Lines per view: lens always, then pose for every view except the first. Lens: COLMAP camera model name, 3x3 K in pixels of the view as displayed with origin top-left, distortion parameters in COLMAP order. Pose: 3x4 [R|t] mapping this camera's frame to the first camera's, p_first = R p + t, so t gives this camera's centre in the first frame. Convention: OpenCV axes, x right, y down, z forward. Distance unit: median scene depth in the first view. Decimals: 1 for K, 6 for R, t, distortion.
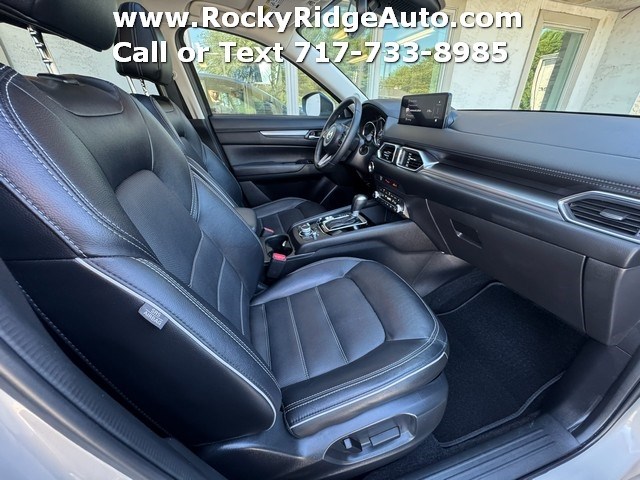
lens RADIAL K [[255.9, 0, 321.7], [0, 255.9, 234.2], [0, 0, 1]] dist [0.010269, 0.000117]
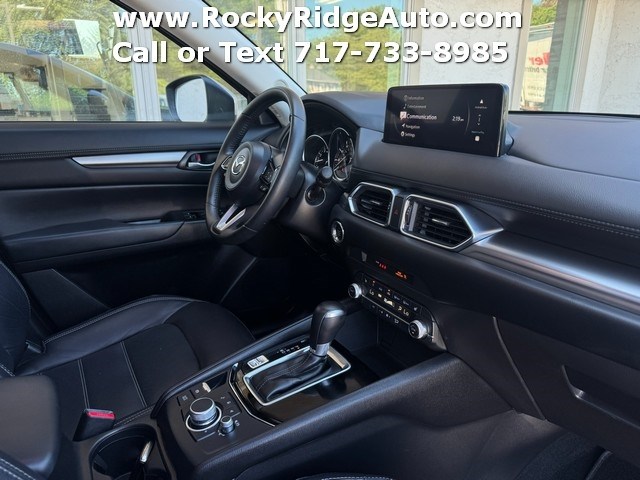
lens RADIAL K [[452.3, 0, 322.7], [0, 452.3, 241.7], [0, 0, 1]] dist [0.032469, -0.020062]
pose [[0.968369, -0.081107, 0.235971, -0.025898], [0.115521, 0.983969, -0.135864, -0.140672], [-0.221169, 0.158826, 0.962215, 0.233942]]
